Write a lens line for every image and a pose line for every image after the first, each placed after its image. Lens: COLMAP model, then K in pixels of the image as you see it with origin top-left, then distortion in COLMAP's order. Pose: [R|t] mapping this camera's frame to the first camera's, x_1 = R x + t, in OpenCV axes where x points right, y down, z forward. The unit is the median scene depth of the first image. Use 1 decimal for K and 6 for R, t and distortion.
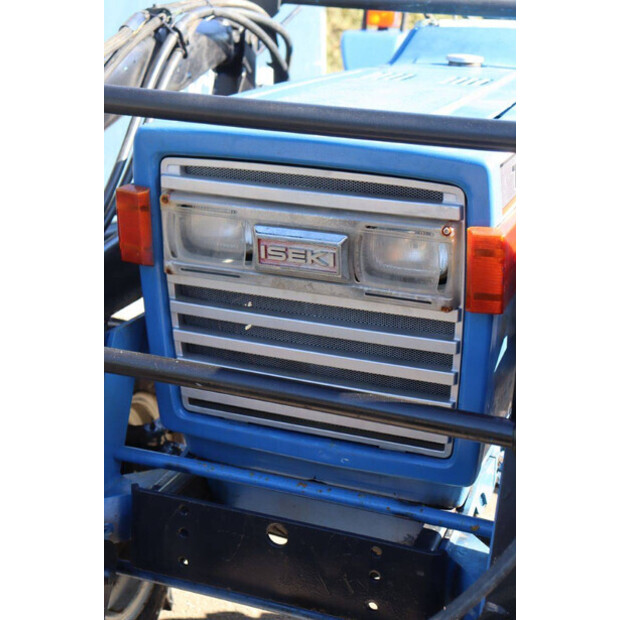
lens RADIAL K [[1062.3, 0, 310.0], [0, 1062.3, 310.0], [0, 0, 1]] dist [0.005326, 0.002173]
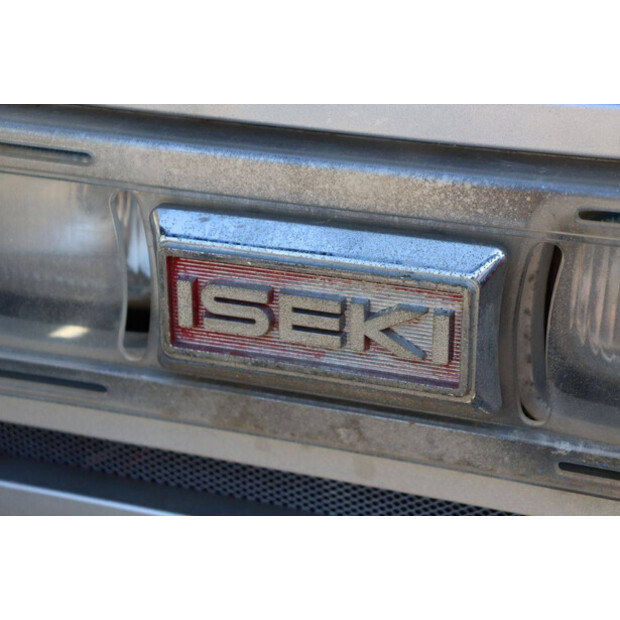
lens RADIAL K [[1450.0, 0, 310.0], [0, 1450.0, 310.0], [0, 0, 1]] dist [0.202343, 0.293922]
pose [[0.999609, 0.014704, 0.023782, -0.021058], [-0.013648, 0.998939, -0.043988, -0.037240], [-0.024403, 0.043646, 0.998749, 0.625840]]
